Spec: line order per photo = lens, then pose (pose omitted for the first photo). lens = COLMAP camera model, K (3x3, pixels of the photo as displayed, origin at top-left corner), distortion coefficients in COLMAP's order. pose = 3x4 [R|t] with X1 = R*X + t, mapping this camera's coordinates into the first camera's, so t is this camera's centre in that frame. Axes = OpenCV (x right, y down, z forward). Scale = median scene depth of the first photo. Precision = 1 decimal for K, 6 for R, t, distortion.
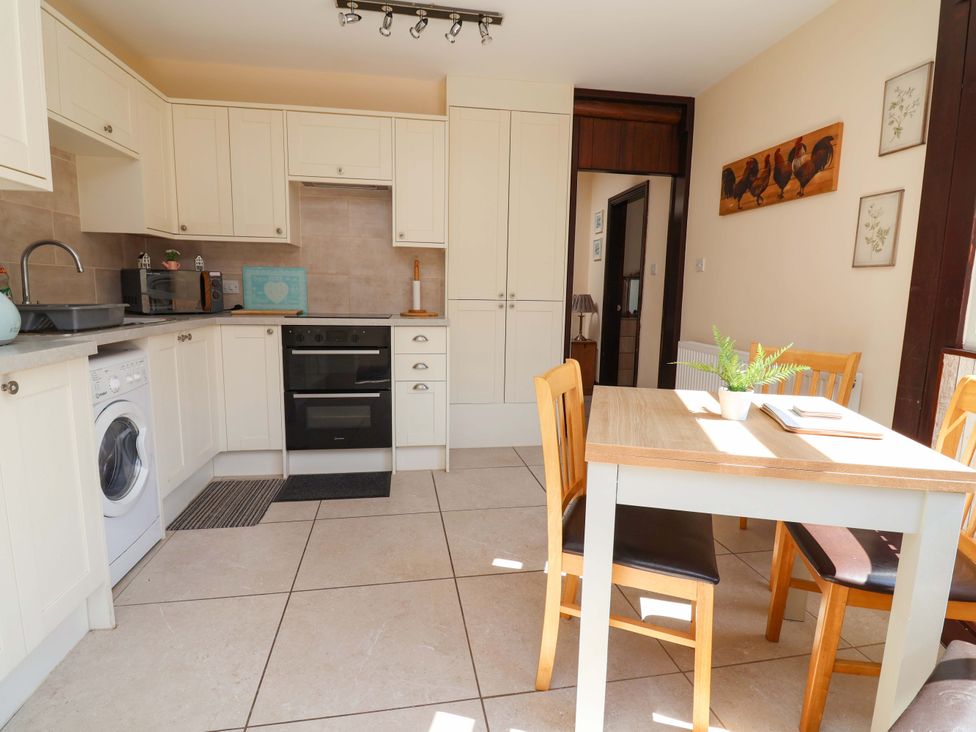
lens RADIAL K [[510.8, 0, 486.8], [0, 510.8, 363.3], [0, 0, 1]] dist [0.002908, -0.016019]
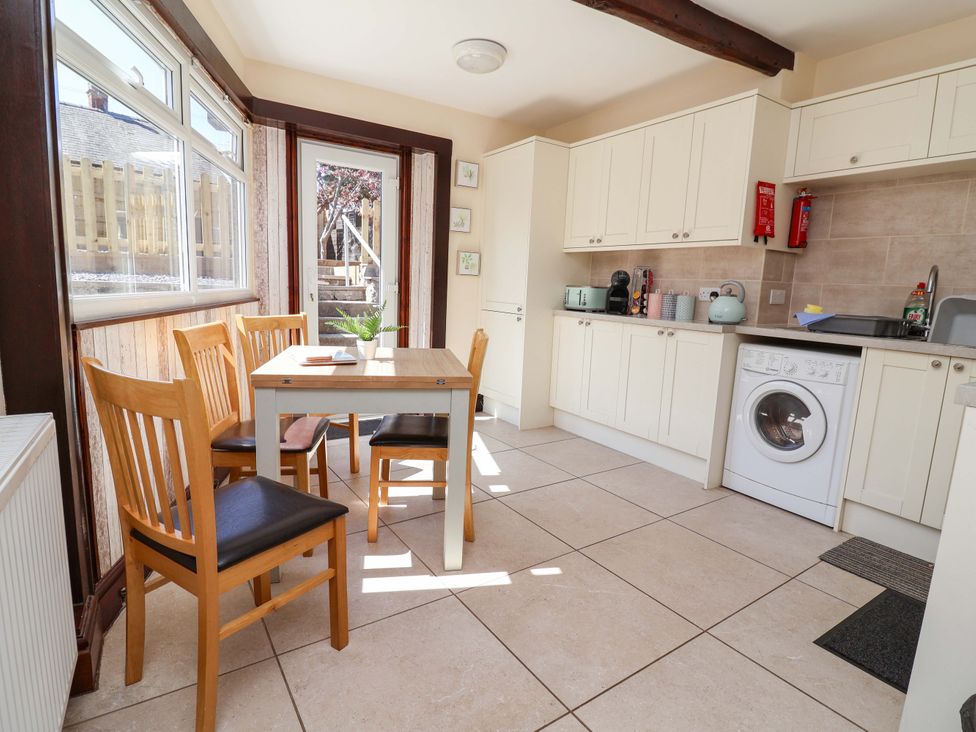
lens RADIAL K [[510.8, 0, 486.8], [0, 510.8, 363.3], [0, 0, 1]] dist [0.002908, -0.016019]
pose [[-0.914444, 0.004802, -0.404684, 0.371952], [-0.114427, 0.956063, 0.269909, -0.159575], [0.388200, 0.293124, -0.873716, 1.184974]]
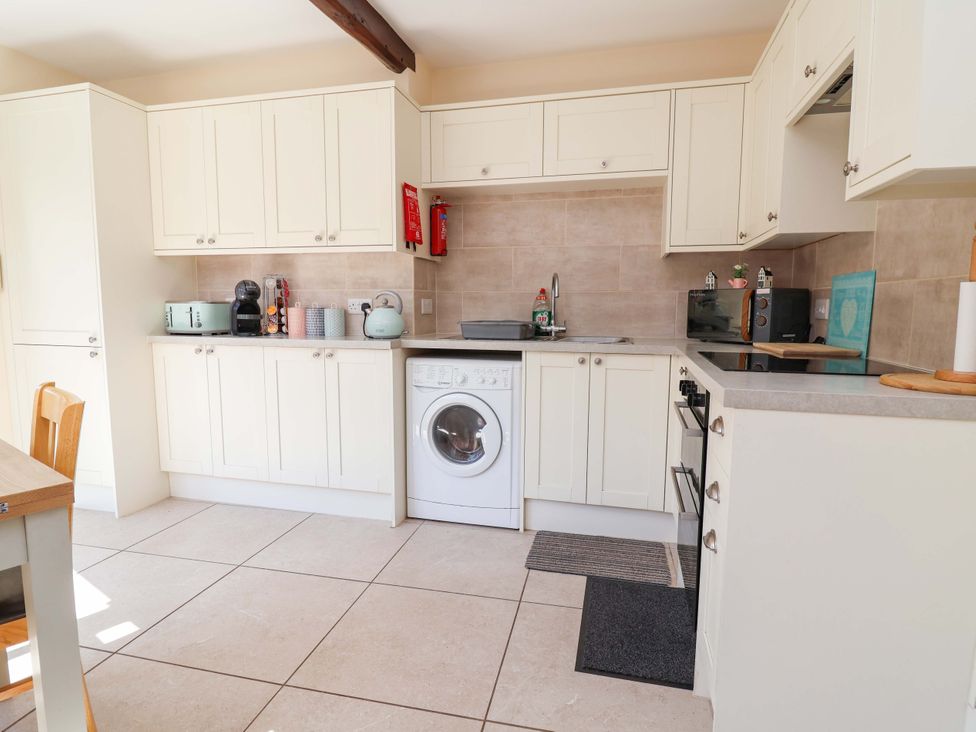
lens RADIAL K [[531.3, 0, 485.1], [0, 531.3, 364.8], [0, 0, 1]] dist [0.002782, -0.016117]
pose [[-0.391899, 0.079587, -0.916559, 0.332391], [-0.142653, 0.978945, 0.146000, -0.132564], [0.908881, 0.187968, -0.372295, 0.983371]]
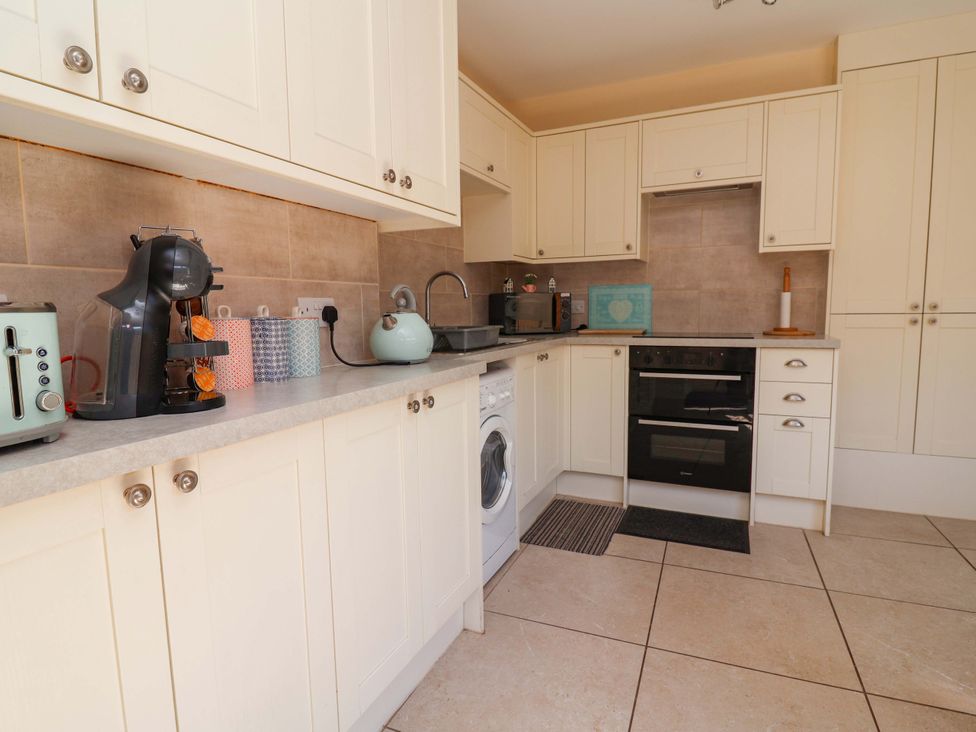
lens RADIAL K [[531.3, 0, 485.1], [0, 531.3, 364.8], [0, 0, 1]] dist [0.002782, -0.016117]
pose [[0.830129, 0.028325, -0.556851, -0.073064], [-0.047448, 0.998675, -0.019933, -0.006568], [0.555549, 0.042968, 0.830373, 0.034256]]
